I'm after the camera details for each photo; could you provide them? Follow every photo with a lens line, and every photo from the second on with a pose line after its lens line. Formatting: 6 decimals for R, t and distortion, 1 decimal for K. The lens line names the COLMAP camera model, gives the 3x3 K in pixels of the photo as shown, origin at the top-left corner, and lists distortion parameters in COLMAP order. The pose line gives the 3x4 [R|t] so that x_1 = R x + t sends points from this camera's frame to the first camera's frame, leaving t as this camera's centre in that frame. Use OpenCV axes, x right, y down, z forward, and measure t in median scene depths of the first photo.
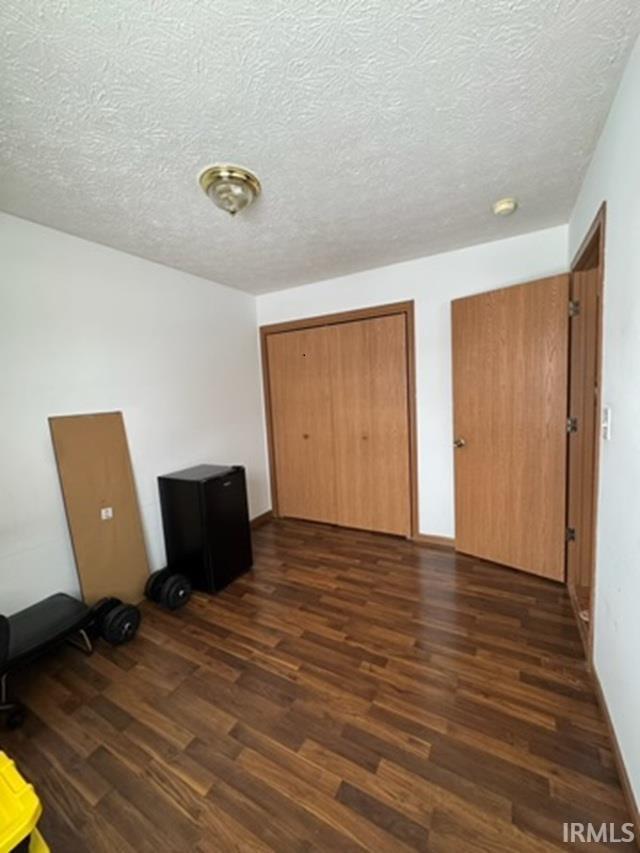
lens RADIAL K [[340.9, 0, 320.0], [0, 340.9, 425.3], [0, 0, 1]] dist [-0.002487, -0.000087]
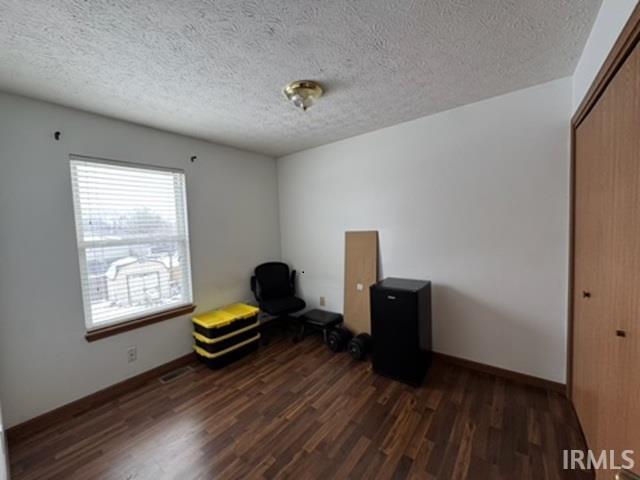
lens RADIAL K [[255.8, 0, 320.3], [0, 255.8, 240.6], [0, 0, 1]] dist [-0.002487, -0.000087]
pose [[-0.141758, 0.118364, -0.982799, 0.812376], [-0.057568, 0.990160, 0.127554, -0.167047], [0.988226, 0.074659, -0.133549, 1.113268]]
